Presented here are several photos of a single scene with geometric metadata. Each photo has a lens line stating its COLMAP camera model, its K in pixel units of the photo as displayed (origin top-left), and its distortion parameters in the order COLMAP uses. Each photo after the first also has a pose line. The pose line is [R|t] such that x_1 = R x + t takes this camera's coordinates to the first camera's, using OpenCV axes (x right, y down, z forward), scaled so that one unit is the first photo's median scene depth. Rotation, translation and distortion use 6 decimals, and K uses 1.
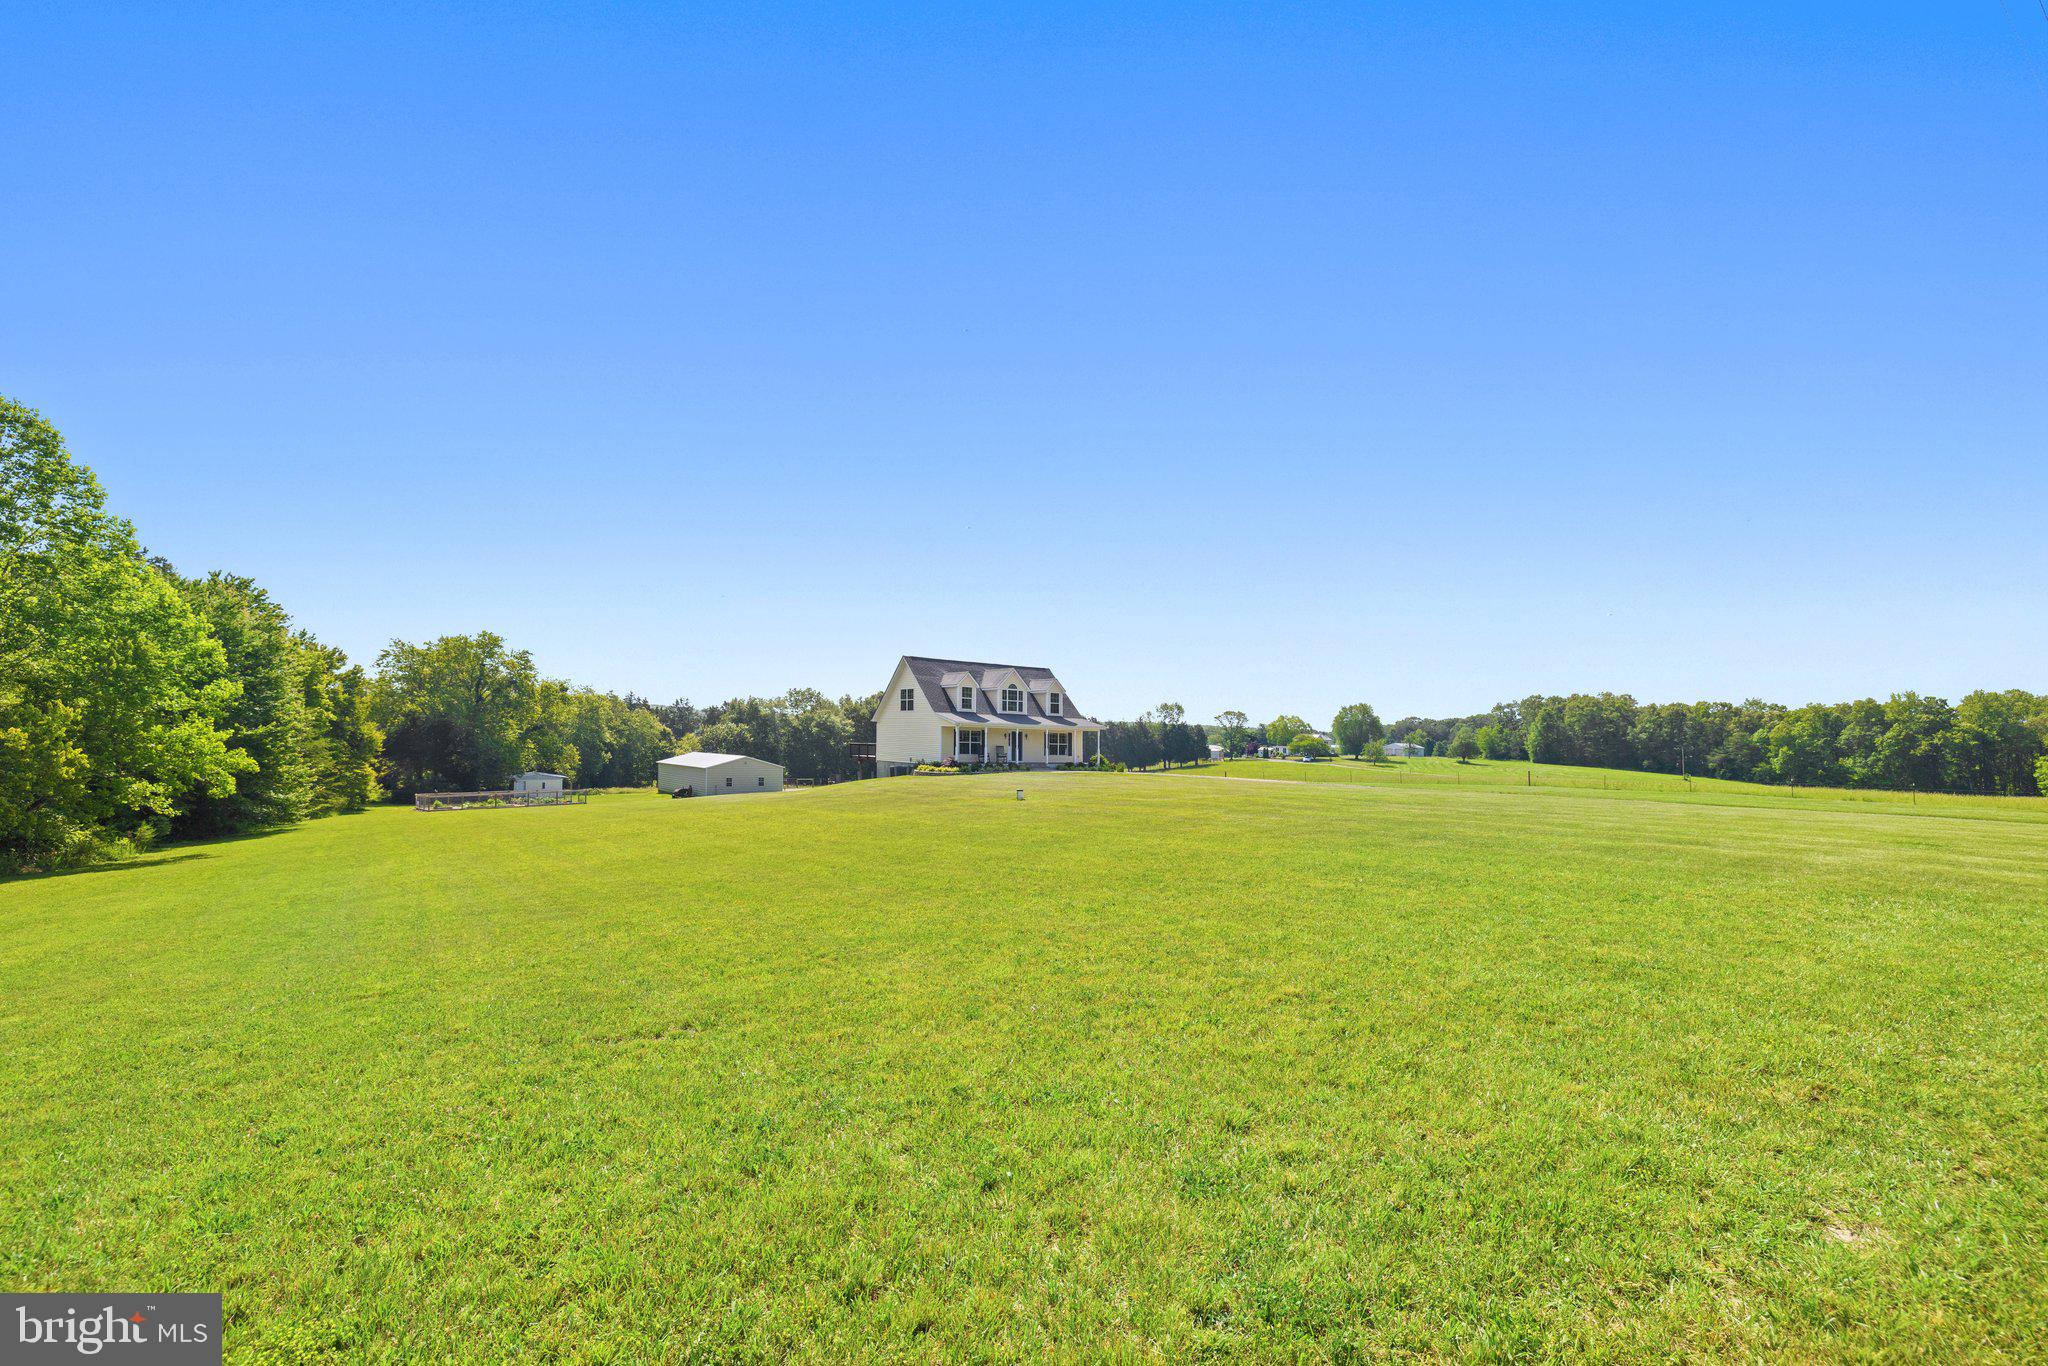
lens RADIAL K [[857.4, 0, 1022.9], [0, 857.4, 687.9], [0, 0, 1]] dist [0.003363, 0.000354]
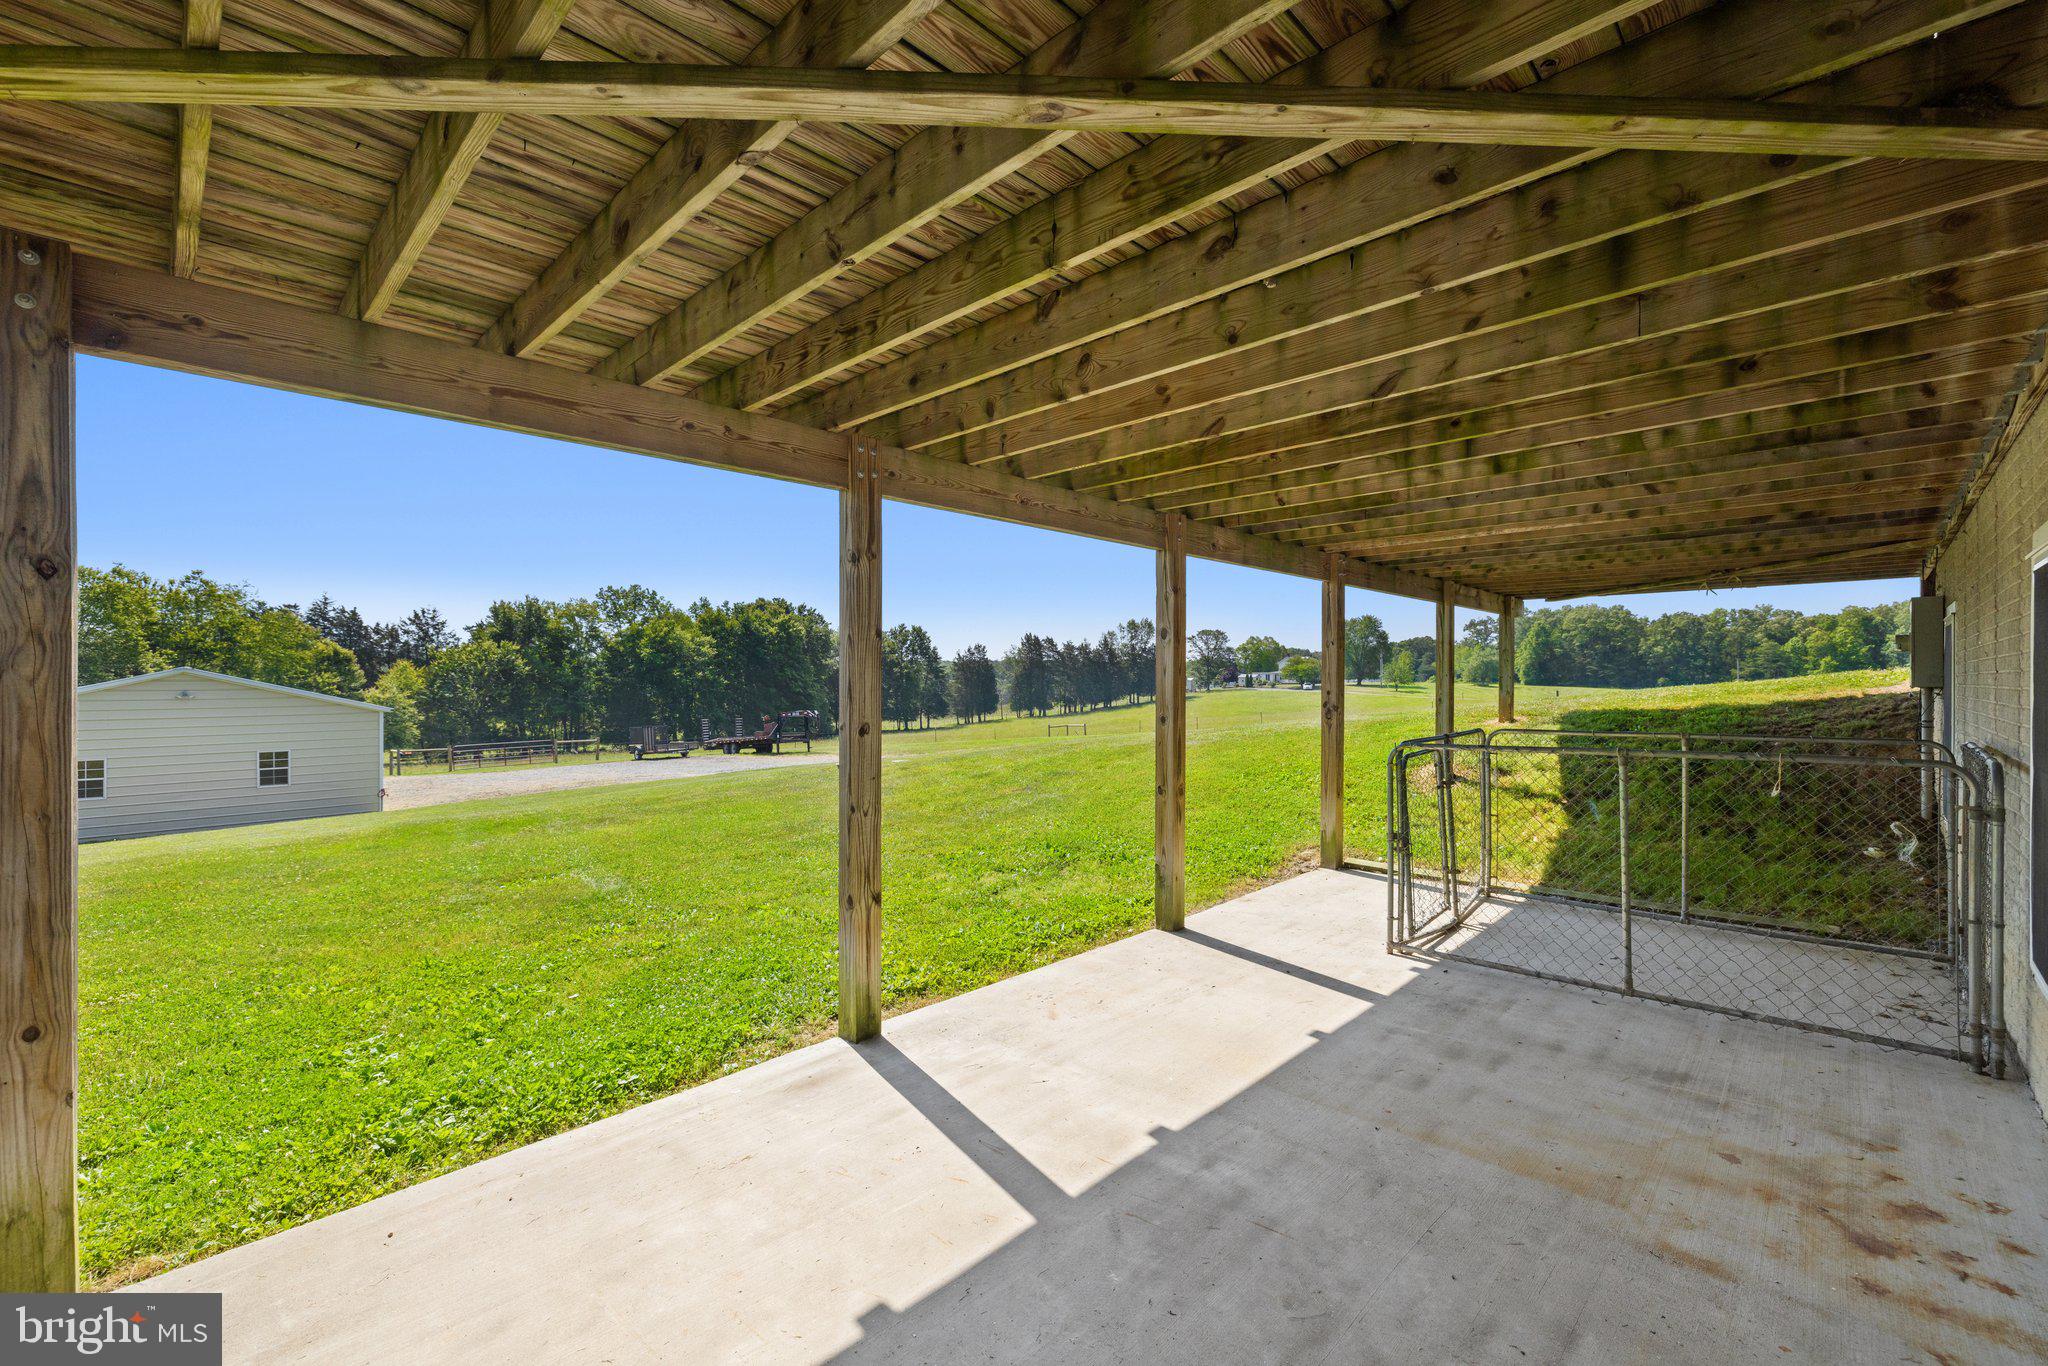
lens RADIAL K [[851.3, 0, 1031.9], [0, 851.3, 686.0], [0, 0, 1]] dist [0.004998, 0.000465]
pose [[0.988526, -0.027921, 0.148446, -0.045276], [0.018294, 0.997664, 0.065823, 0.025972], [-0.149937, -0.062352, 0.986727, 0.253559]]
